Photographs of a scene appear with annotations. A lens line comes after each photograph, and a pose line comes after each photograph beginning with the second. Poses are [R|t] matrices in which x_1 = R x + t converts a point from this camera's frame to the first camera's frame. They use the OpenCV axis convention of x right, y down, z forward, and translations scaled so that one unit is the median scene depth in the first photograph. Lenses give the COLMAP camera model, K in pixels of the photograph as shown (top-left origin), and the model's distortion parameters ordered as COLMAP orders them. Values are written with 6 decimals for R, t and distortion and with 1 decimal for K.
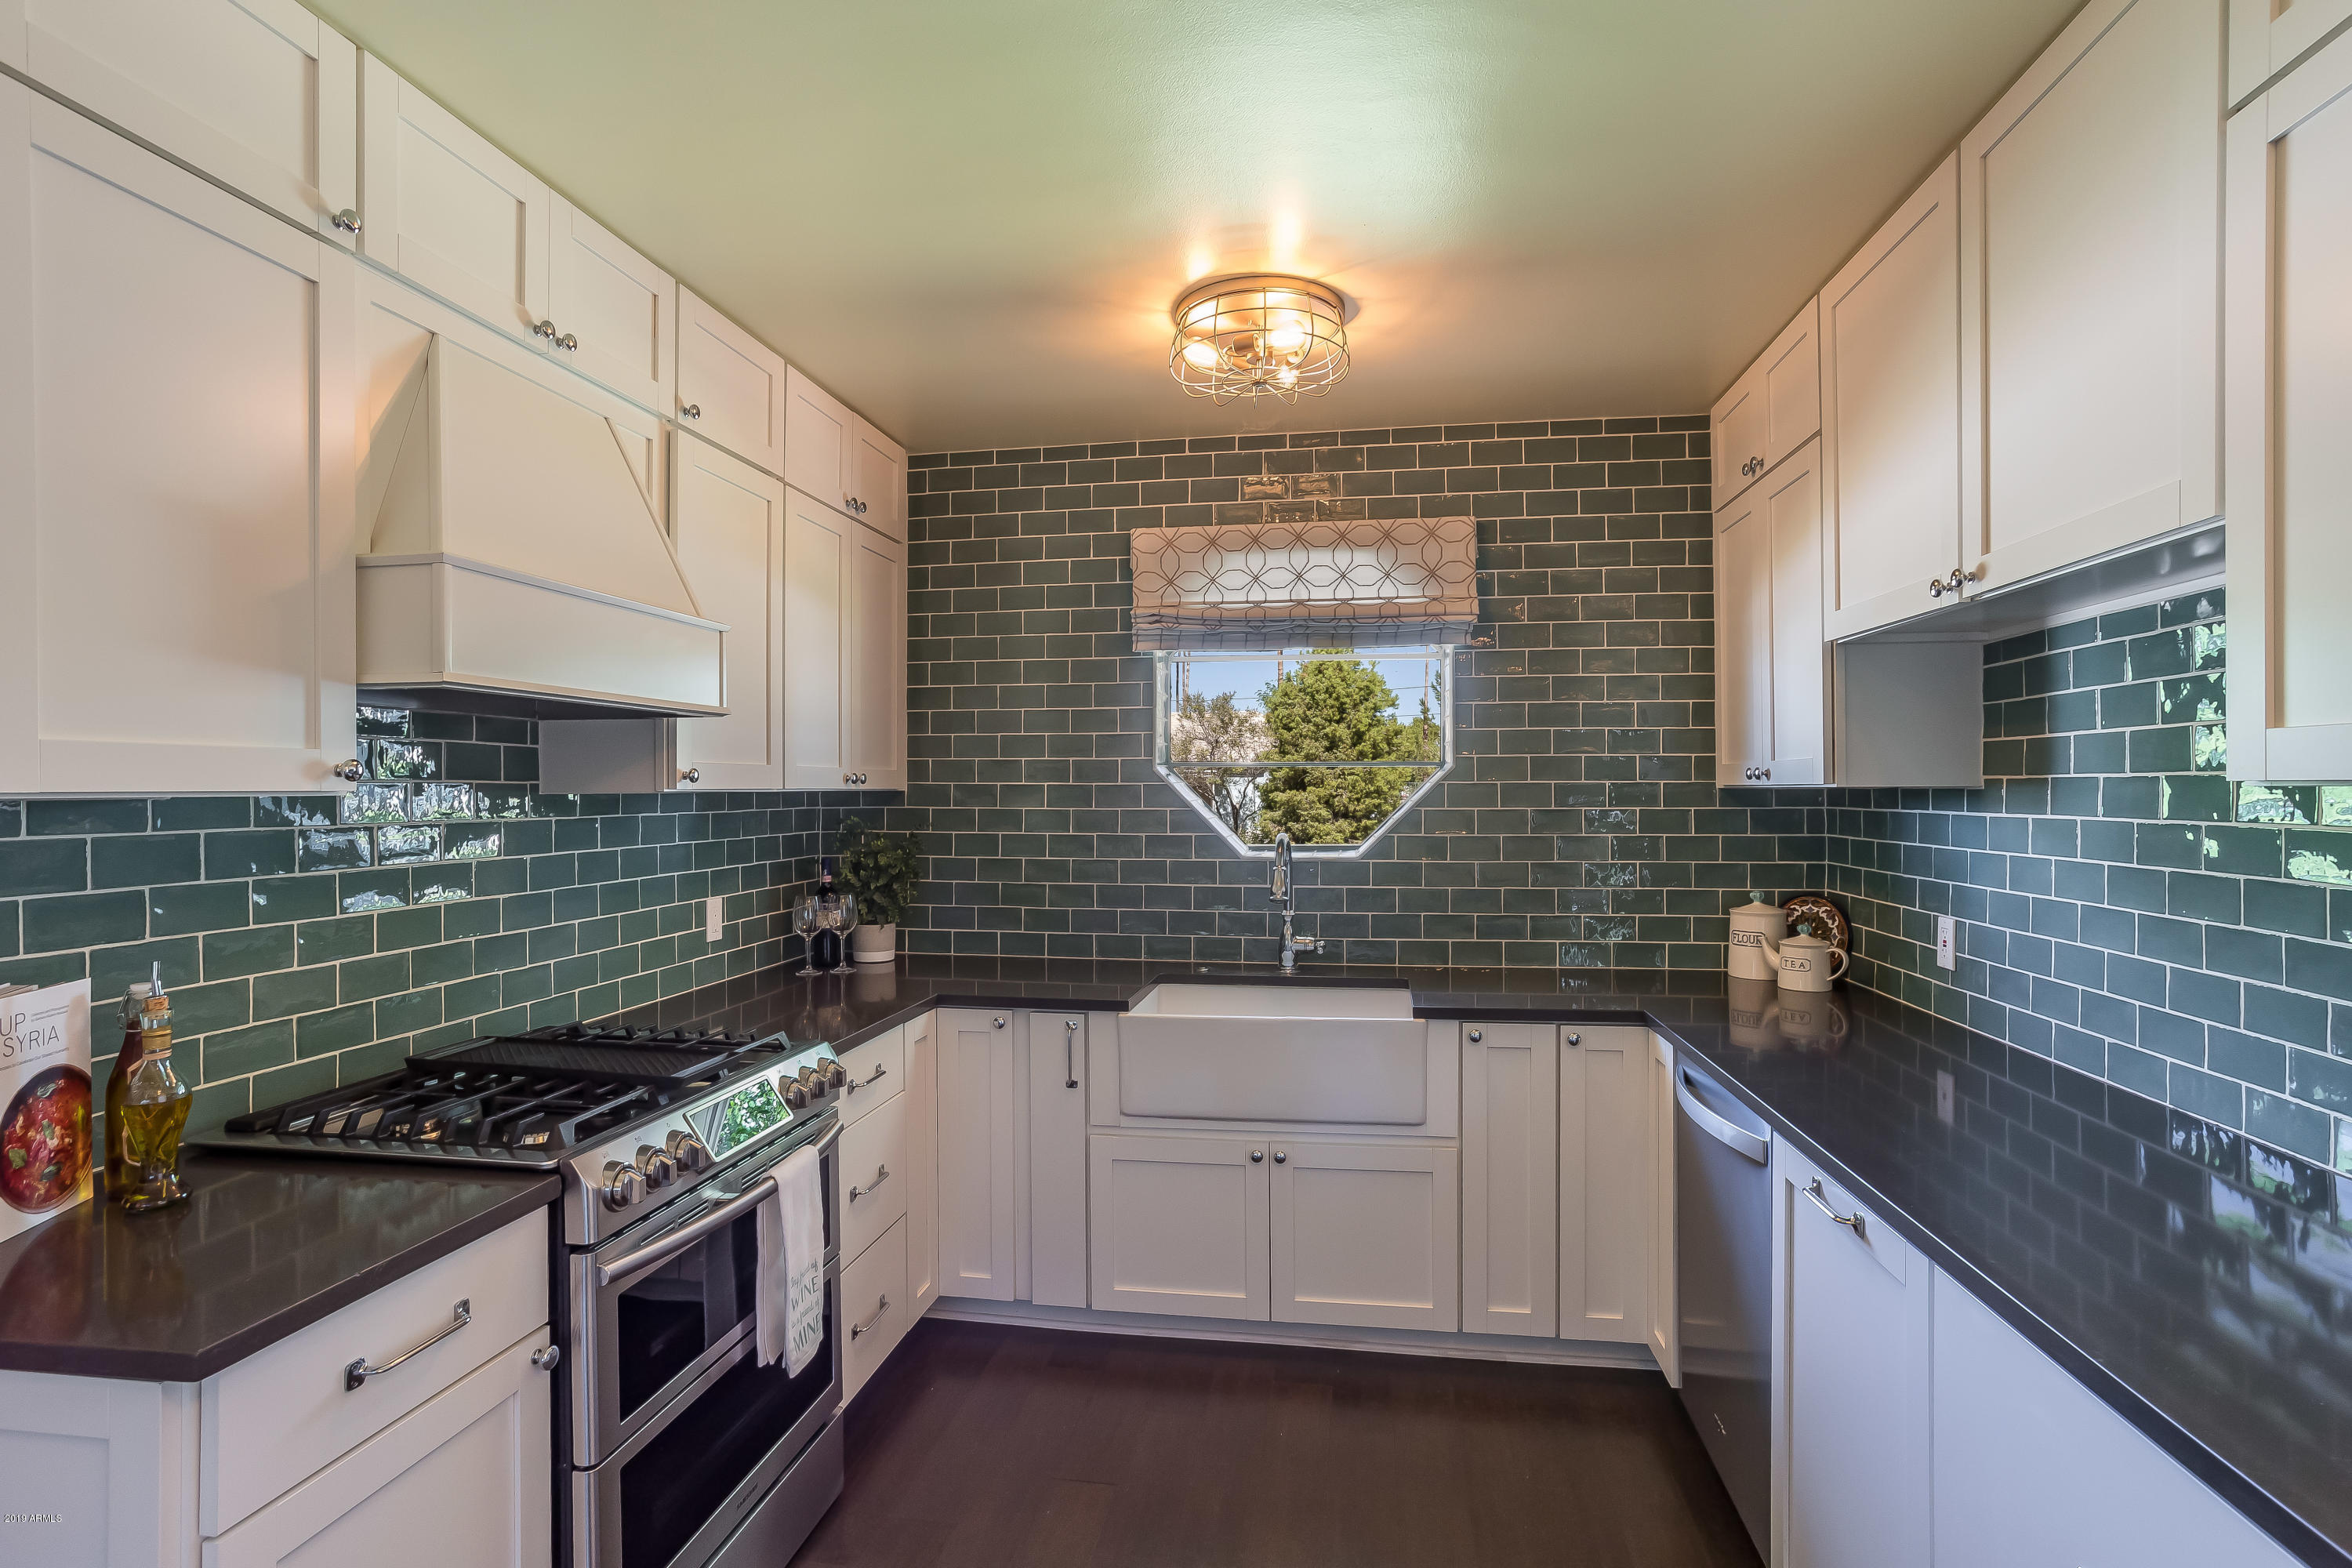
lens RADIAL K [[1144.4, 0, 1167.9], [0, 1144.4, 791.1], [0, 0, 1]] dist [0.006088, 0.005362]
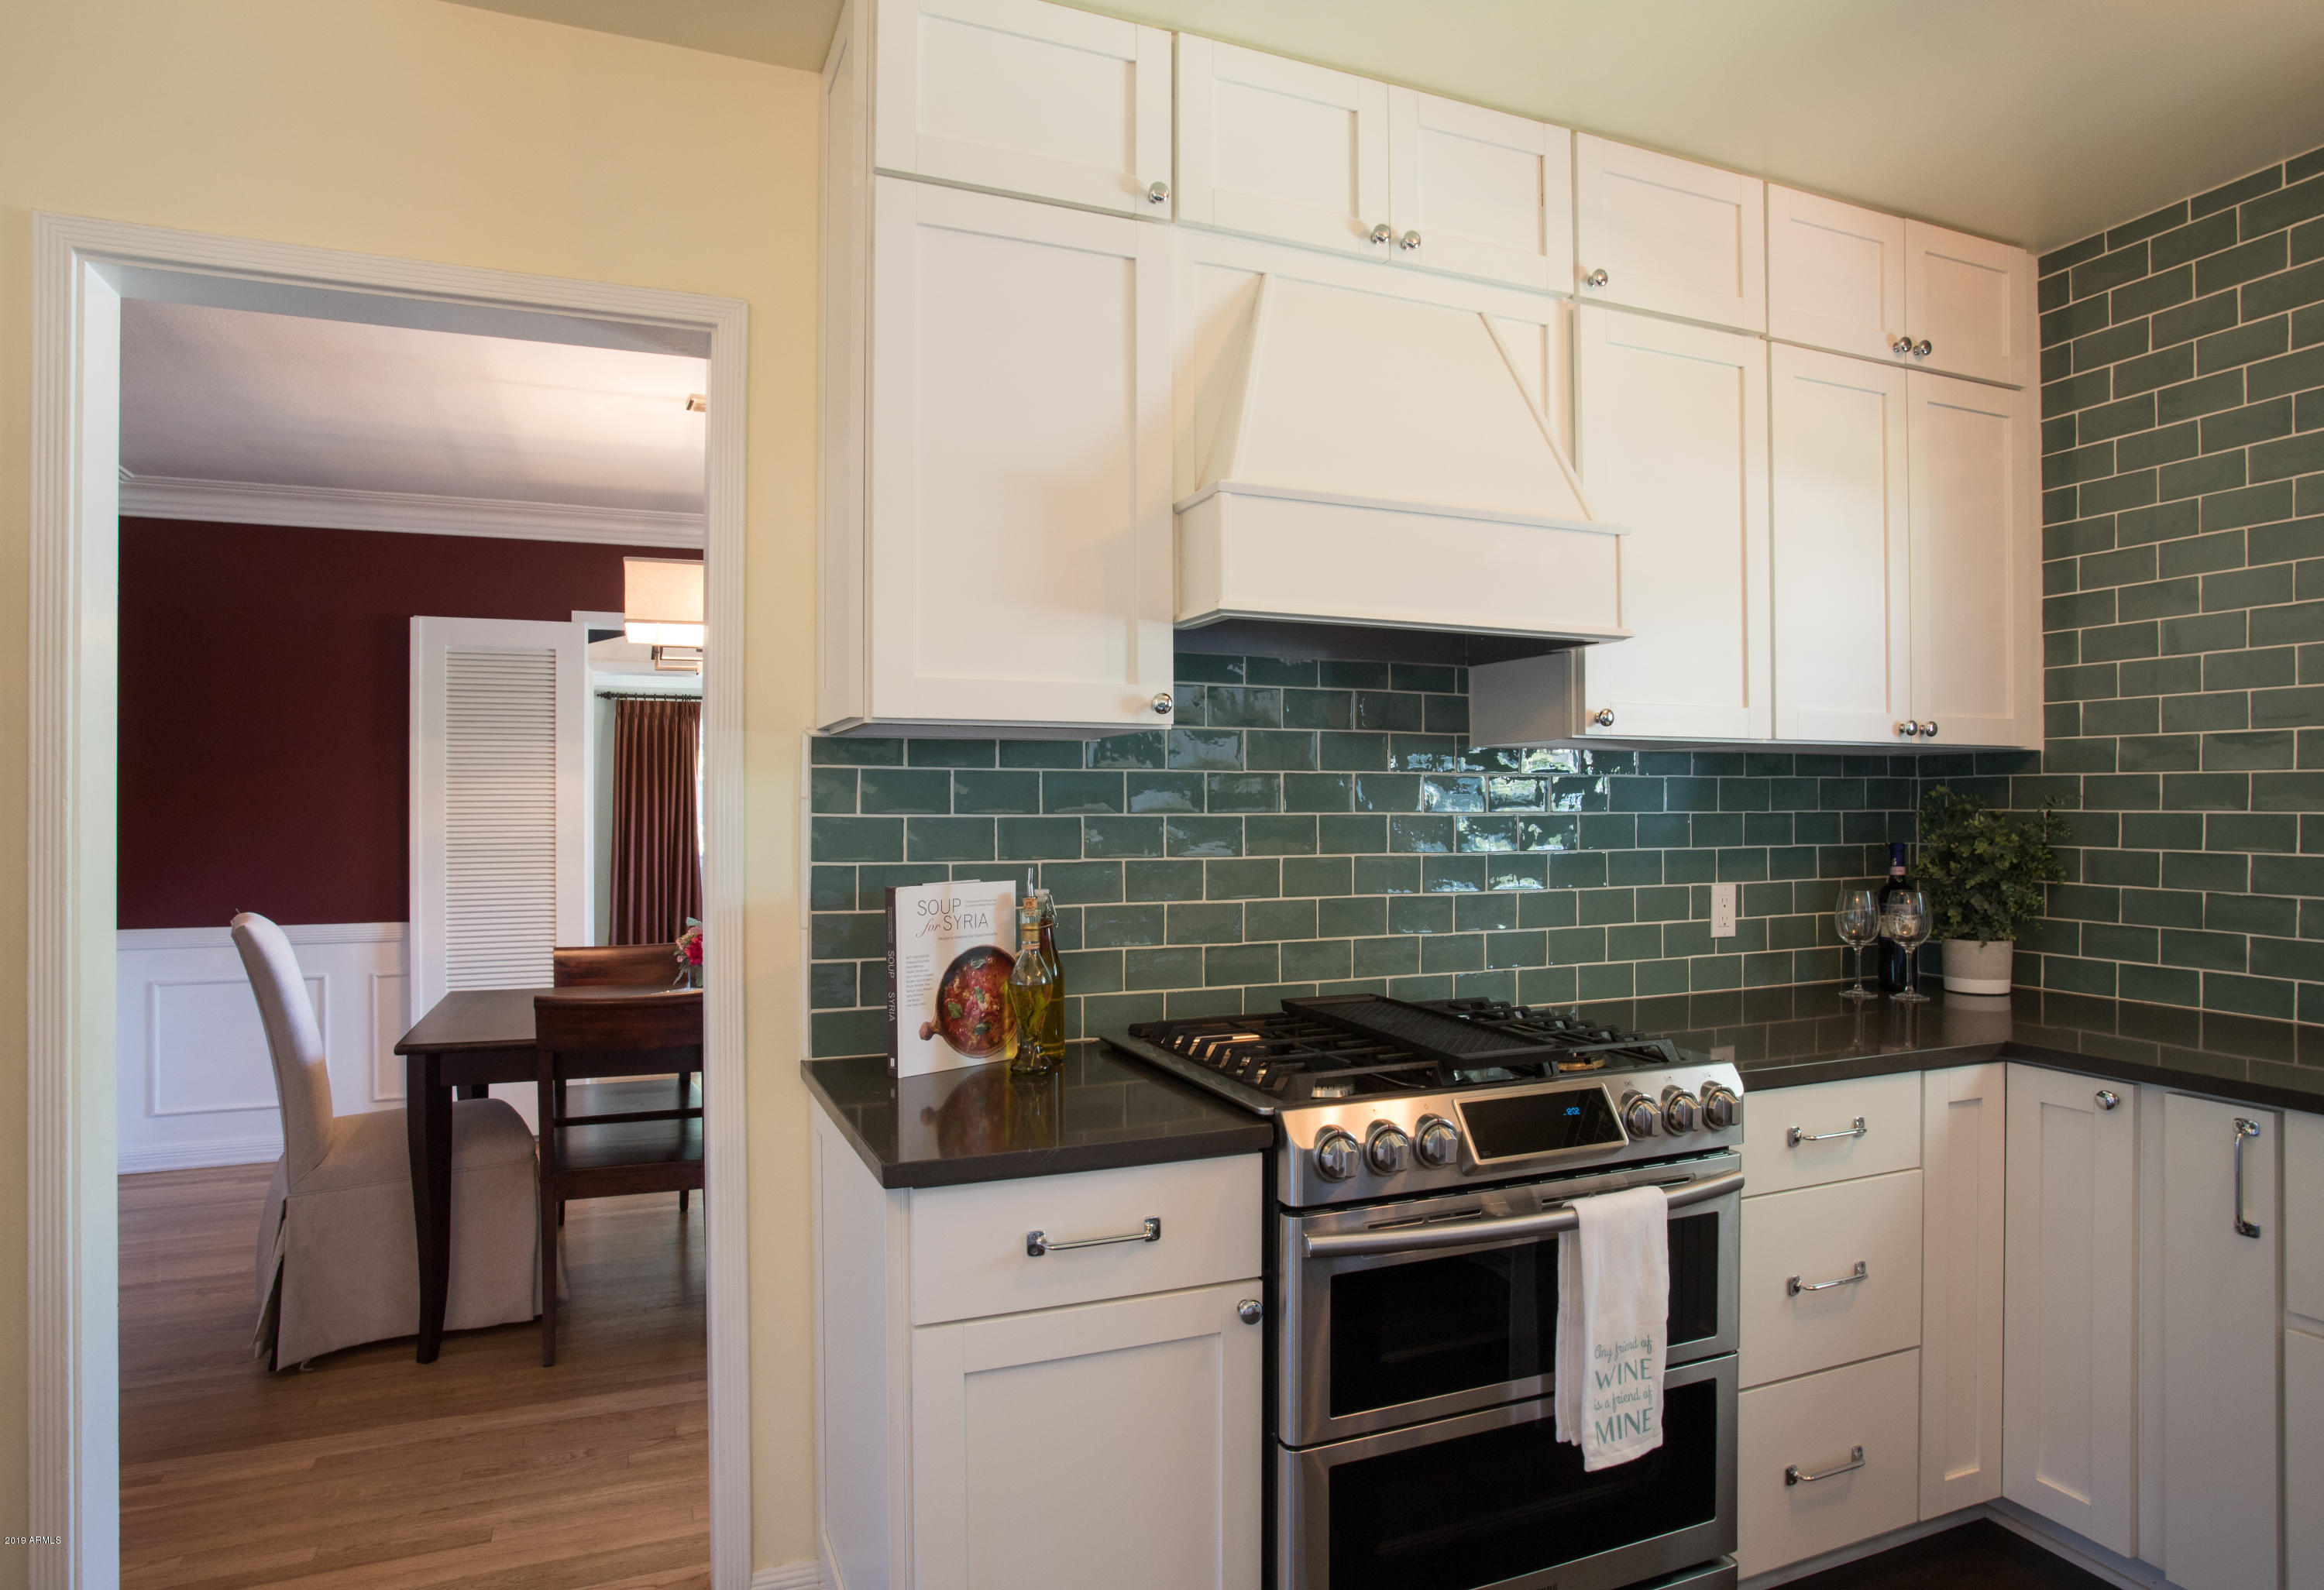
lens RADIAL K [[1309.3, 0, 1159.7], [0, 1309.3, 798.7], [0, 0, 1]] dist [-0.039396, 0.014703]
pose [[0.540212, -0.006483, -0.841504, 0.211339], [0.000474, 0.999973, -0.007399, 0.054843], [0.841529, 0.003598, 0.540201, 0.242084]]
